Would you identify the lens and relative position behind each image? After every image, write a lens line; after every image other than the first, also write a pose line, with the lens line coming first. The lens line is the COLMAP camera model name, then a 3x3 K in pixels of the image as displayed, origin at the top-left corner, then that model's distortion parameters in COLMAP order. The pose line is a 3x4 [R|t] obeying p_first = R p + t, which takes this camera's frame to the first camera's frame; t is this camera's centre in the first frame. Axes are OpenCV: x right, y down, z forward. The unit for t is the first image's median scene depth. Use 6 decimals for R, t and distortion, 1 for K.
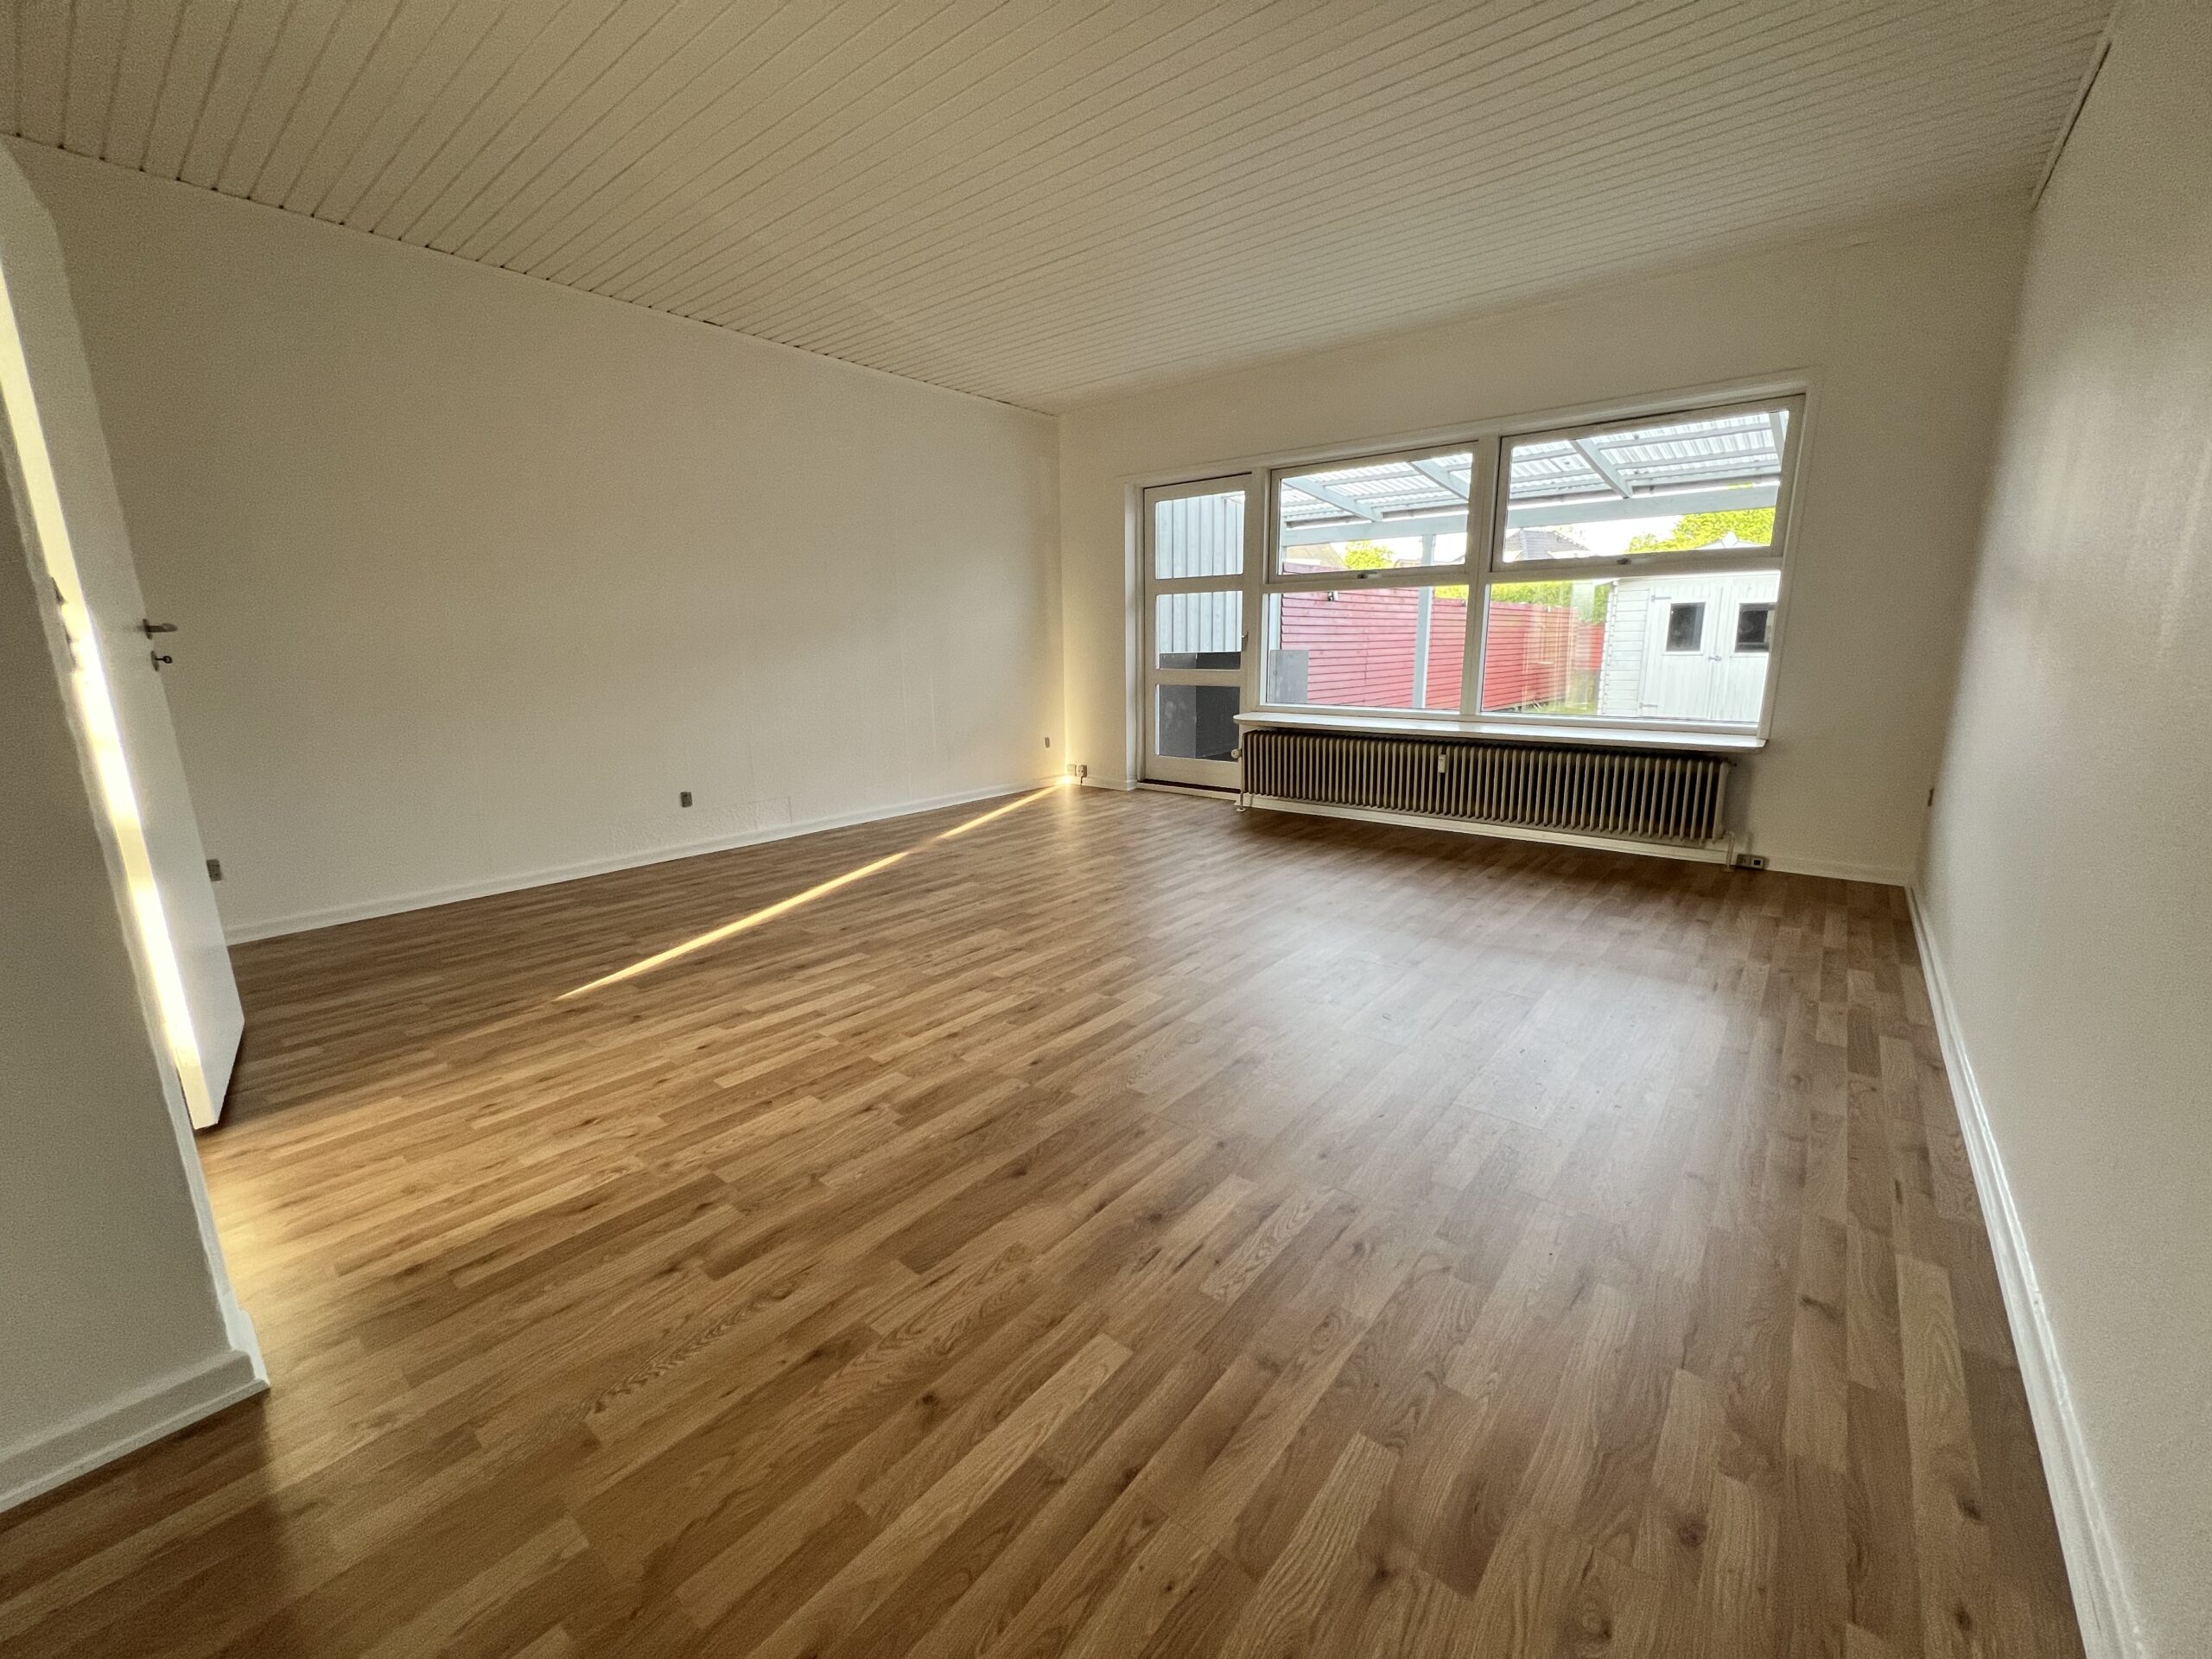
lens RADIAL K [[883.4, 0, 1112.8], [0, 883.4, 839.9], [0, 0, 1]] dist [-0.002130, 0.000399]
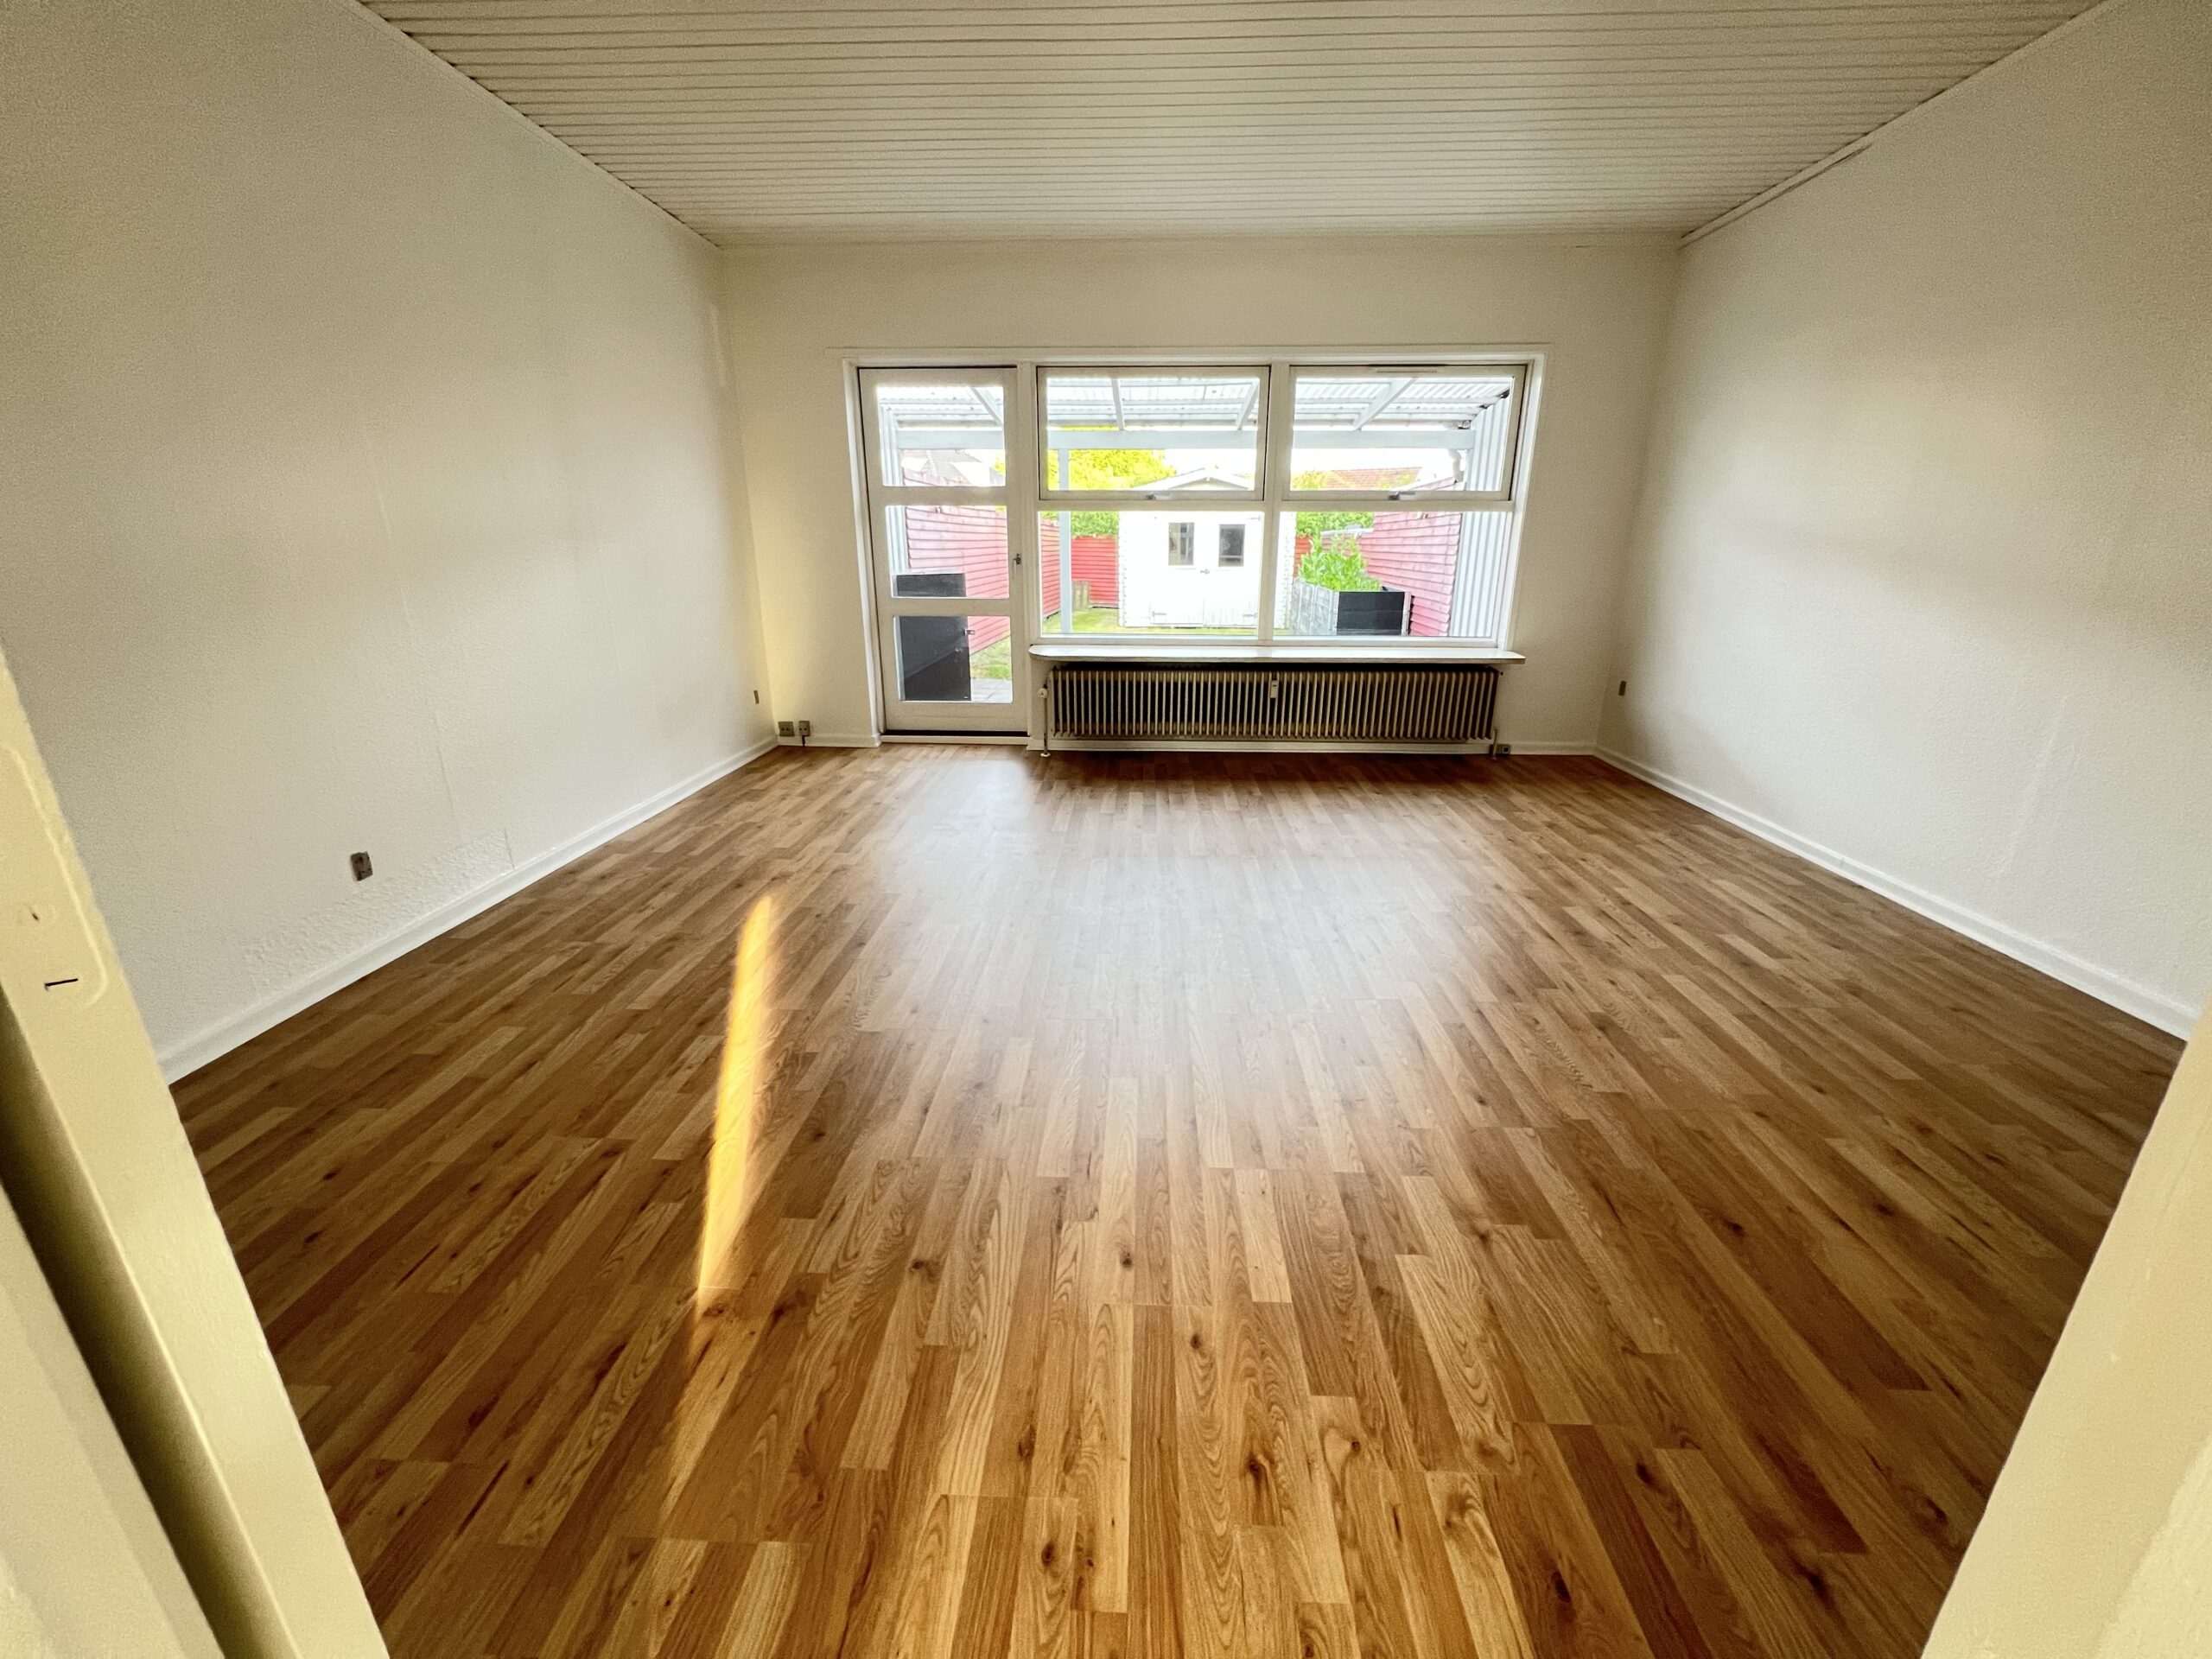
lens RADIAL K [[887.5, 0, 1105.6], [0, 887.5, 836.0], [0, 0, 1]] dist [-0.004019, 0.000532]
pose [[0.798130, -0.176669, 0.576001, -0.473180], [0.122187, 0.983638, 0.132390, -0.089557], [-0.589965, -0.035285, 0.806657, 0.306425]]
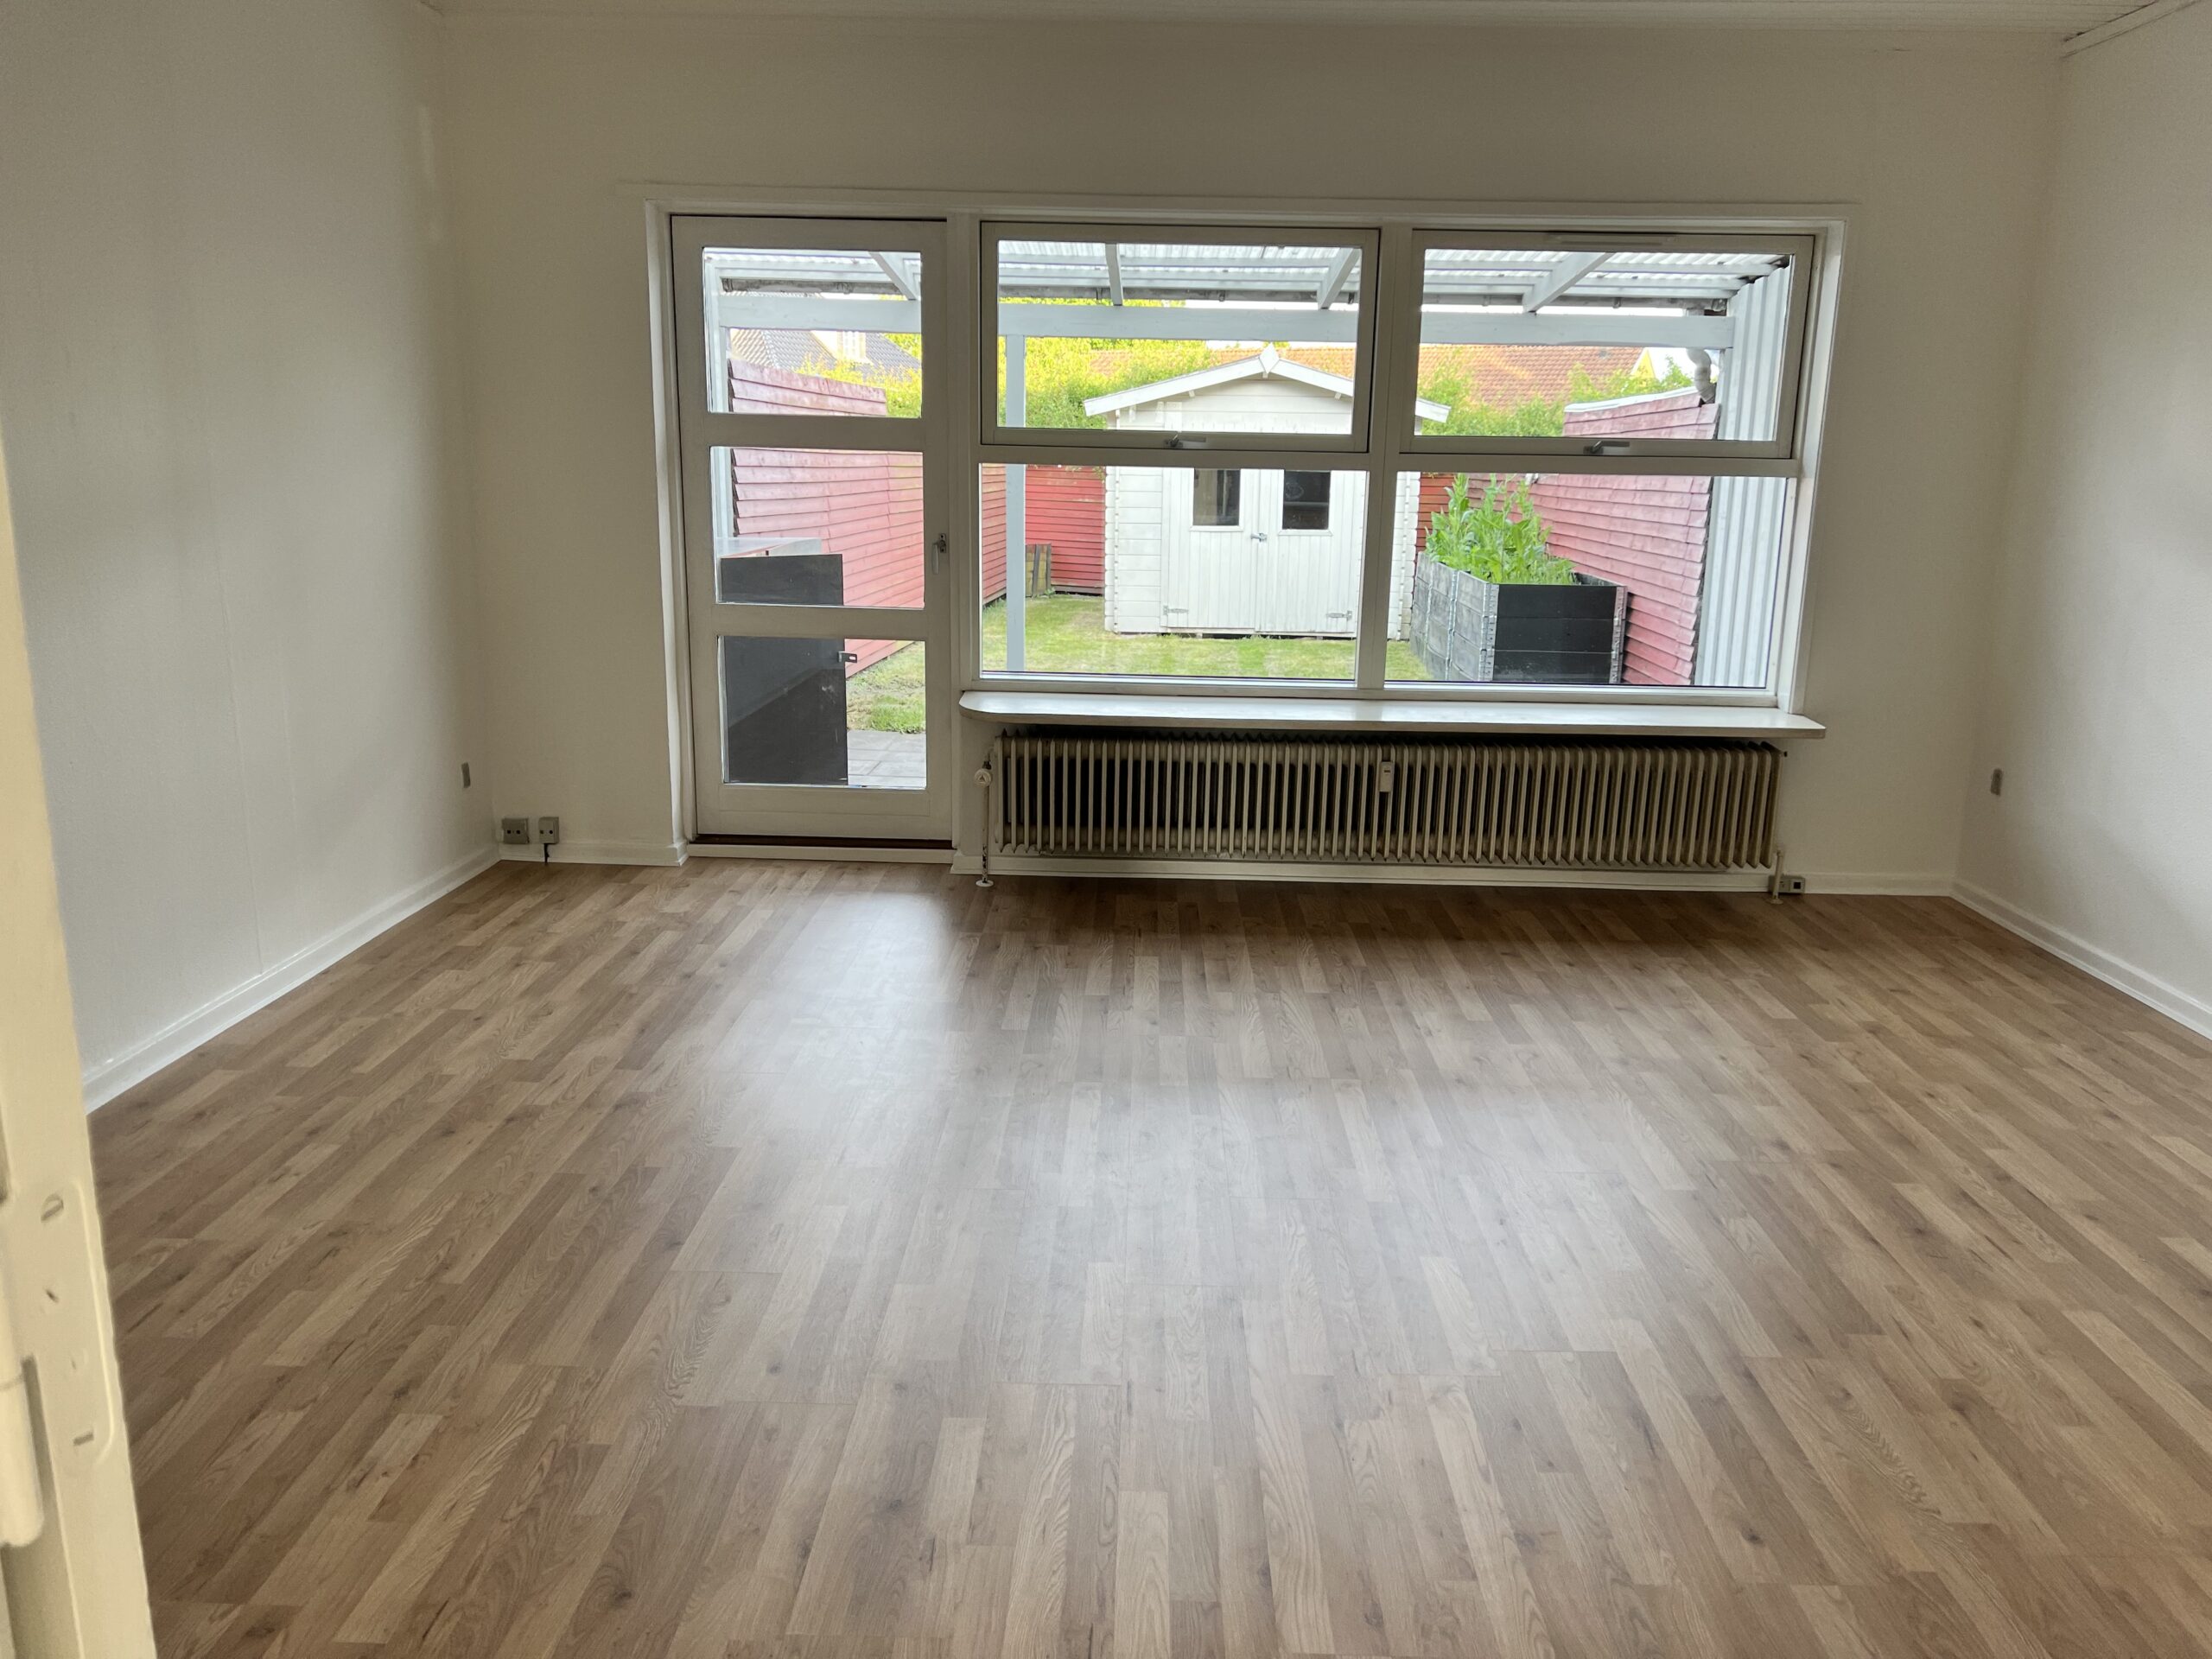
lens RADIAL K [[1663.4, 0, 1115.0], [0, 1663.4, 835.2], [0, 0, 1]] dist [0.050749, -0.053162]
pose [[0.782857, -0.108649, 0.612642, -0.522932], [0.107561, 0.993444, 0.038736, -0.125207], [-0.612834, 0.035571, 0.789411, 0.261809]]
